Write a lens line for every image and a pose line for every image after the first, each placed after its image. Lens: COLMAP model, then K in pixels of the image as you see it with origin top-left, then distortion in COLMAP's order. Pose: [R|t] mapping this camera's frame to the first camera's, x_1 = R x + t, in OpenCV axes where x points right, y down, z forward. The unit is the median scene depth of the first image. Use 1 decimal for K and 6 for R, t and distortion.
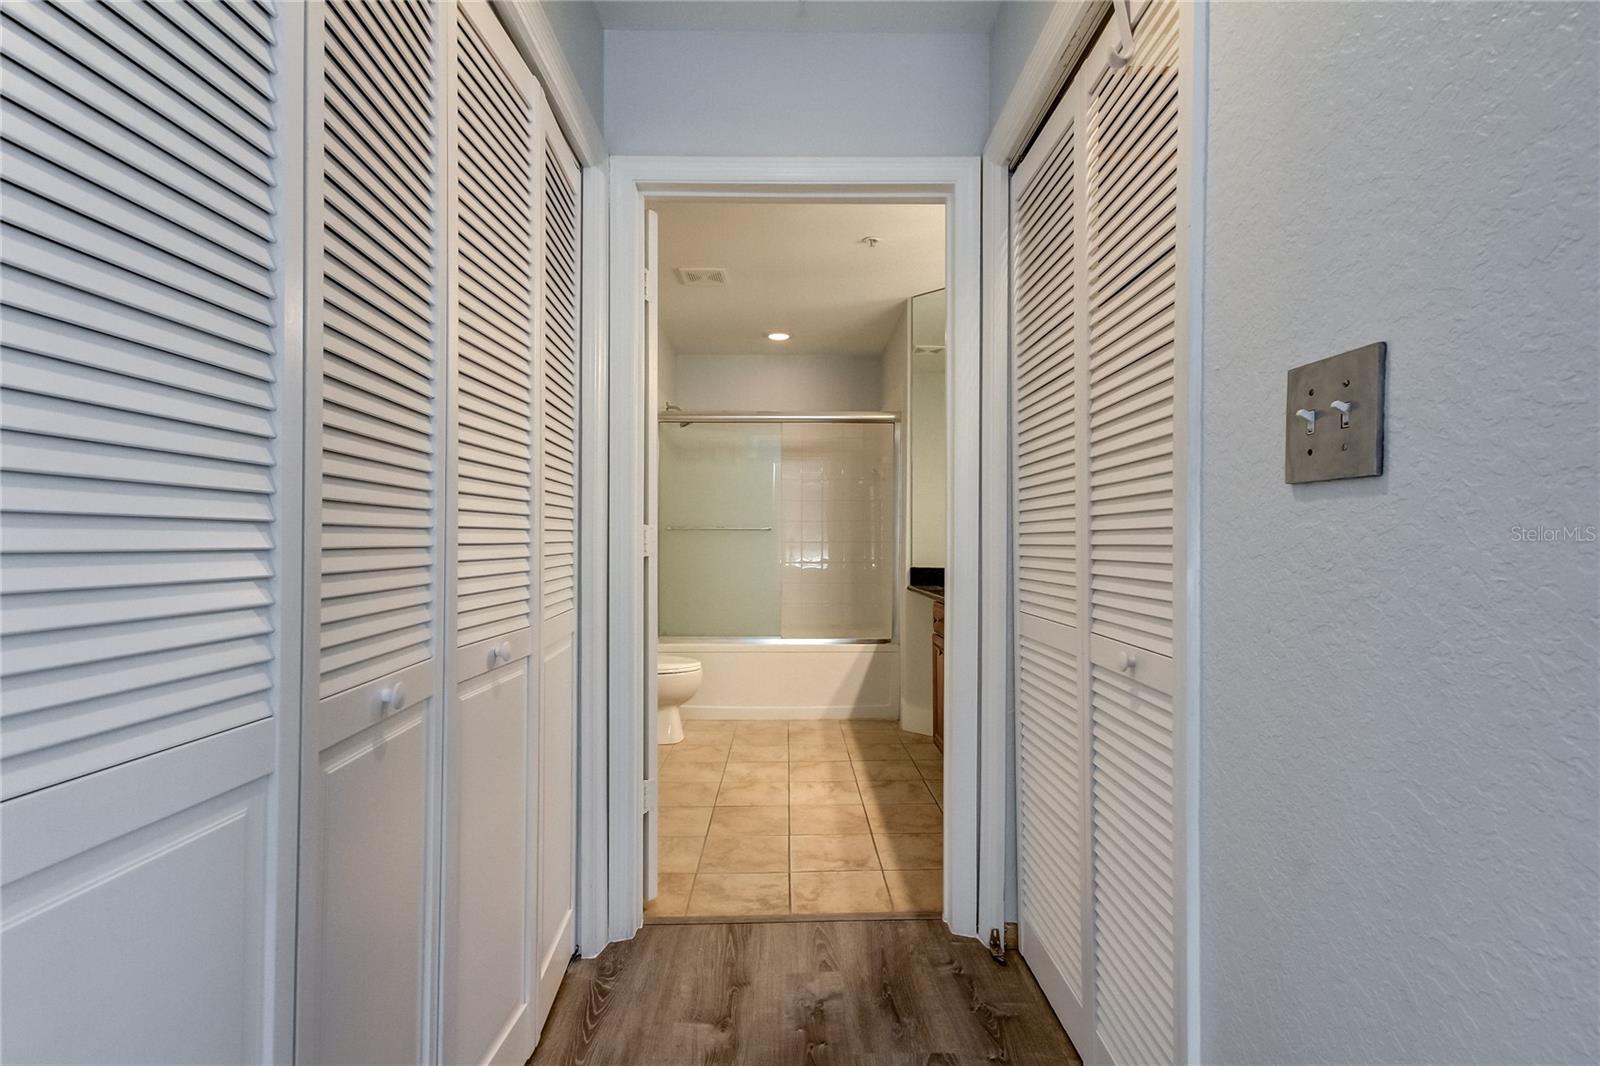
lens RADIAL K [[747.7, 0, 801.7], [0, 747.7, 546.2], [0, 0, 1]] dist [0.001535, 0.000584]
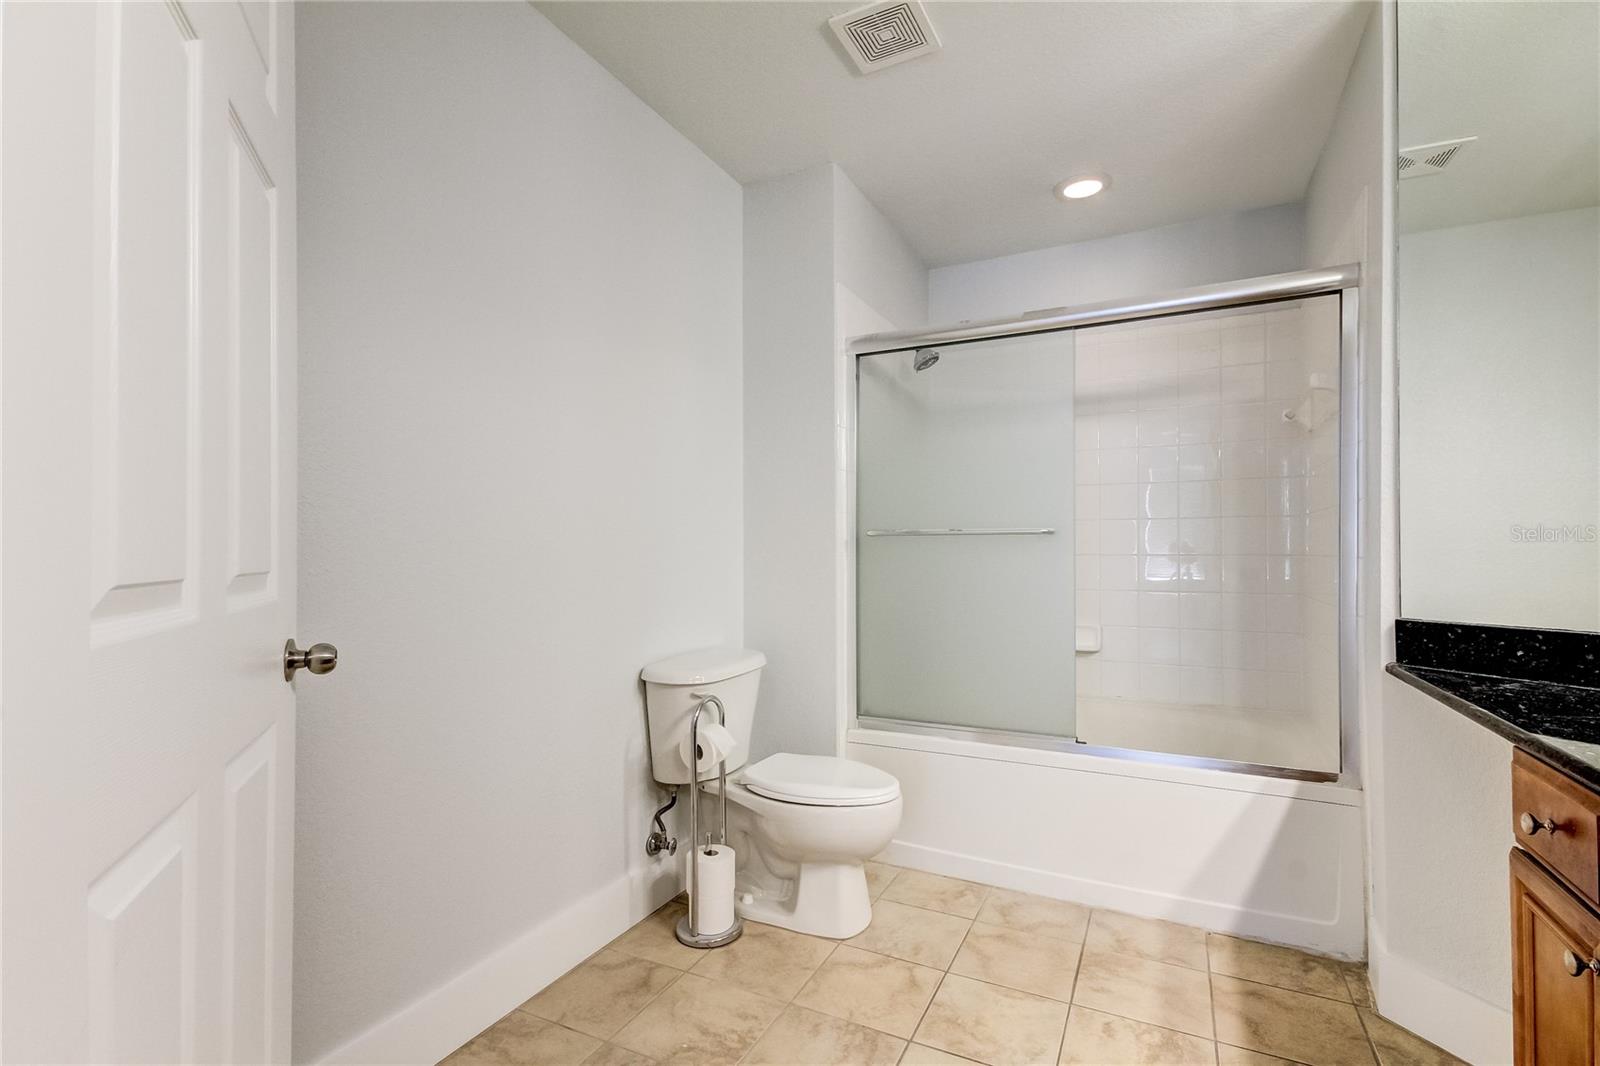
lens RADIAL K [[750.4, 0, 805.0], [0, 750.4, 545.0], [0, 0, 1]] dist [0.017441, -0.000064]
pose [[0.887508, -0.009469, -0.460695, 0.048079], [0.001882, 0.999855, -0.016926, -0.004701], [0.460789, 0.014155, 0.887397, 0.461294]]
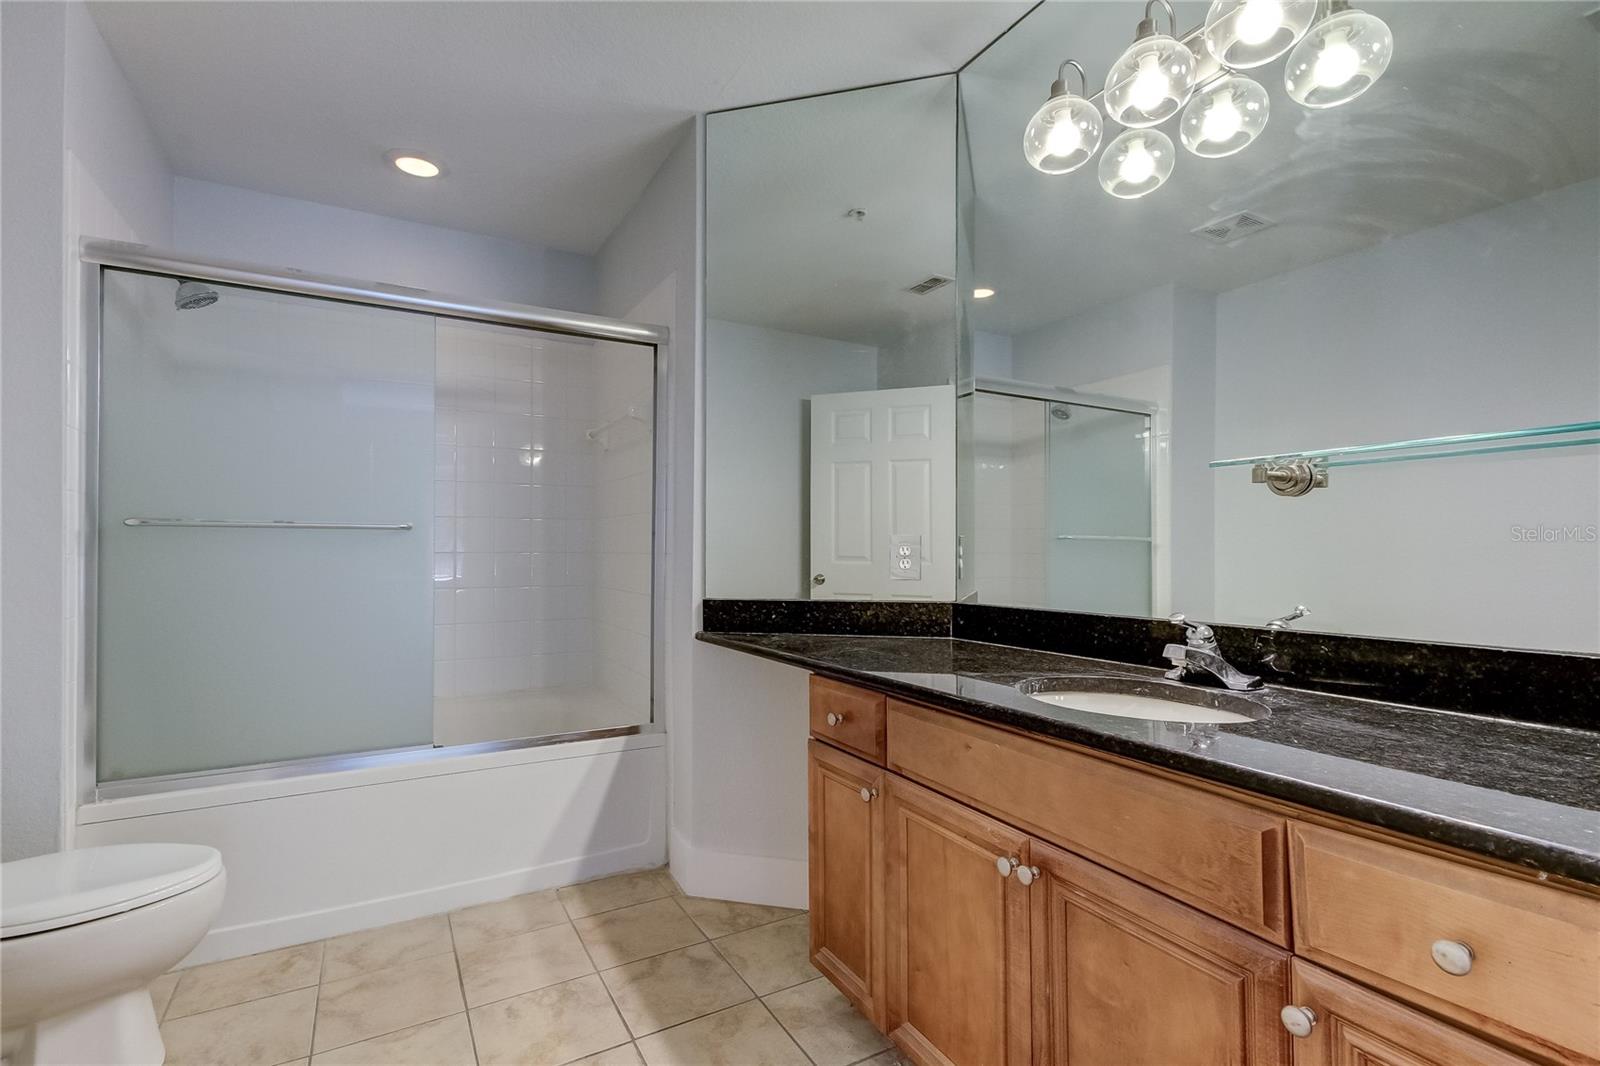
lens RADIAL K [[741.0, 0, 814.4], [0, 741.0, 541.9], [0, 0, 1]] dist [0.003420, -0.000164]
pose [[0.870045, 0.002176, 0.492968, -0.050591], [0.005023, 0.999899, -0.013279, -0.005329], [-0.492947, 0.014029, 0.869946, 0.457762]]
